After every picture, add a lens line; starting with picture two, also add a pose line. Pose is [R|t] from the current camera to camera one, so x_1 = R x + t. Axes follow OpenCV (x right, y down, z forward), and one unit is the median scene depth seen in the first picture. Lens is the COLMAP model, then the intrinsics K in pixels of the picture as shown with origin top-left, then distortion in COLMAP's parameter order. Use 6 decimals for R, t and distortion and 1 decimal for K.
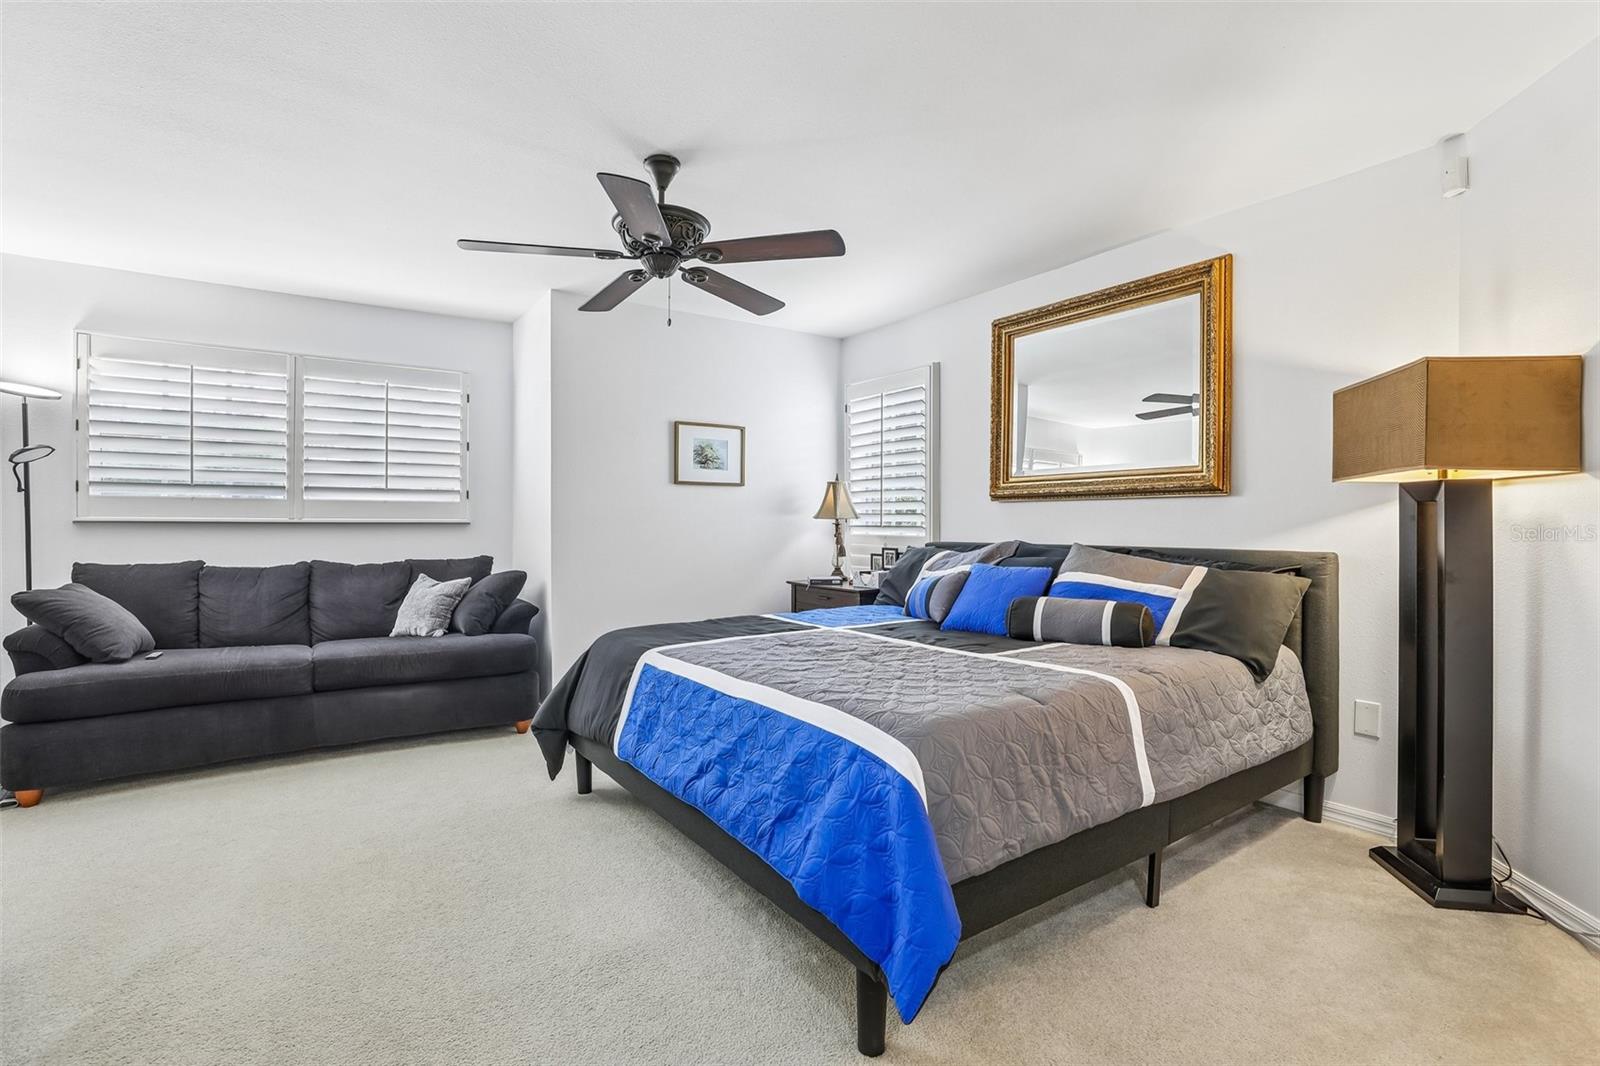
lens RADIAL K [[730.9, 0, 795.8], [0, 730.9, 528.1], [0, 0, 1]] dist [-0.017231, 0.002099]
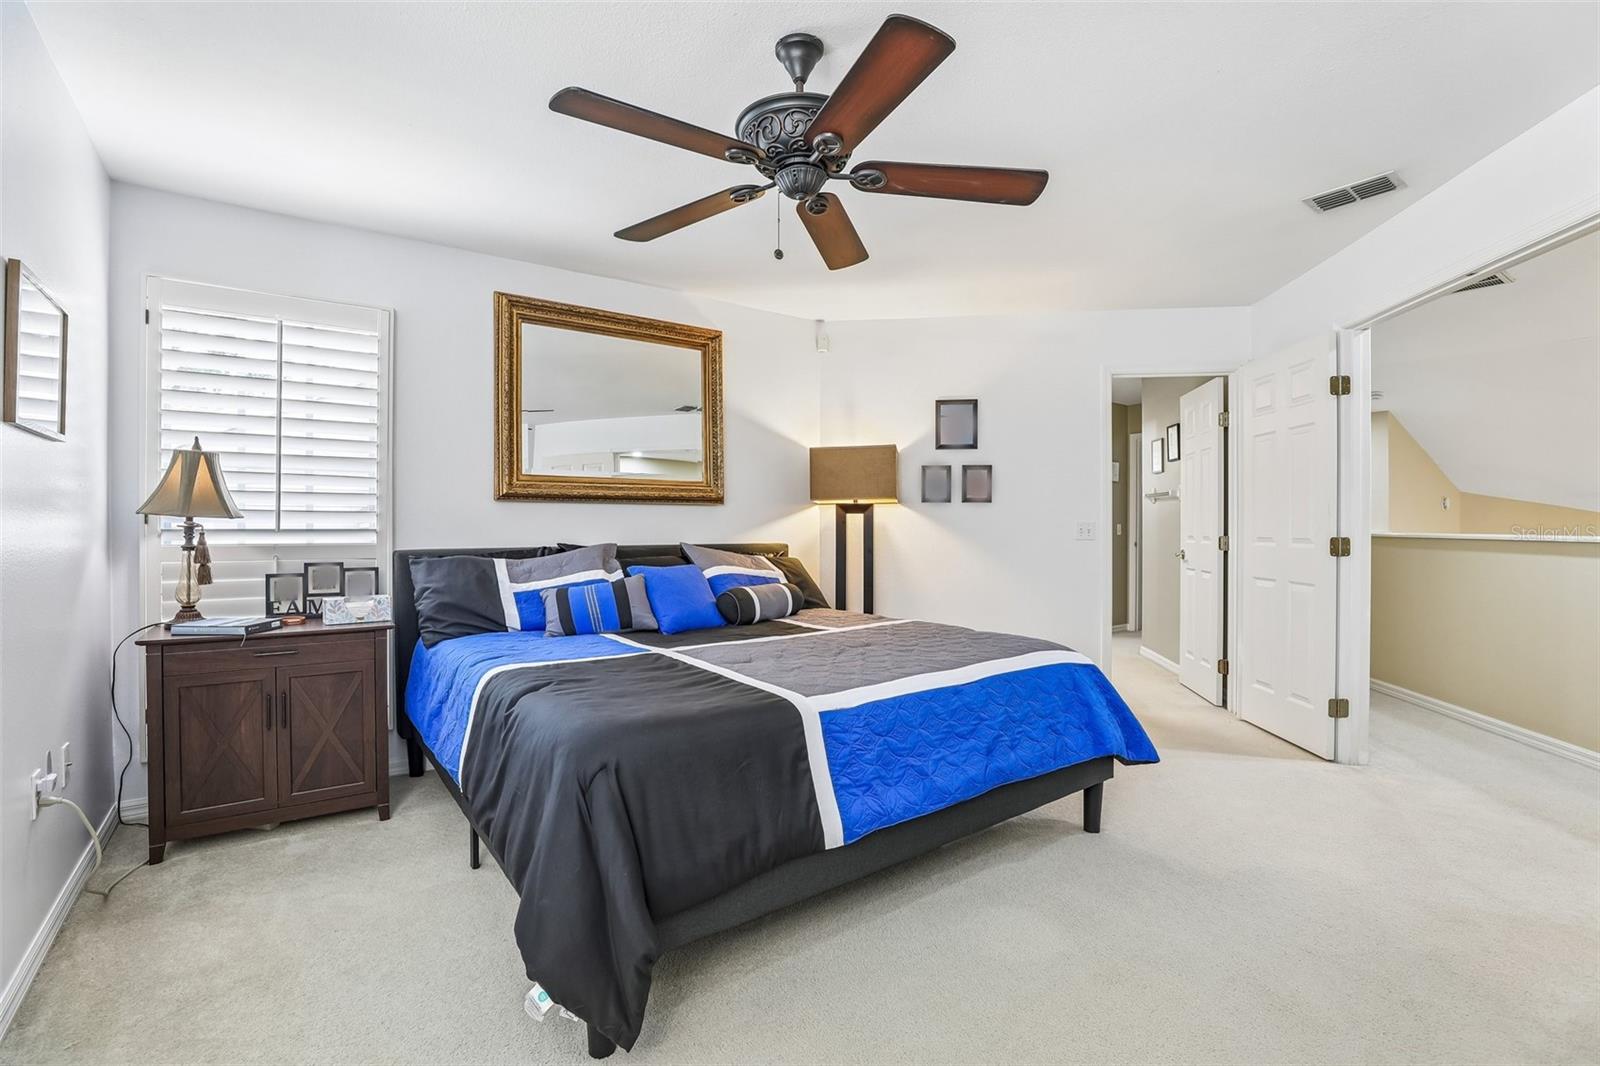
lens RADIAL K [[730.9, 0, 790.6], [0, 730.9, 529.6], [0, 0, 1]] dist [-0.017231, 0.002099]
pose [[-0.010315, -0.008051, 0.999914, -0.624944], [0.008833, 0.999928, 0.008142, -0.005340], [-0.999908, 0.008917, -0.010243, 0.679126]]
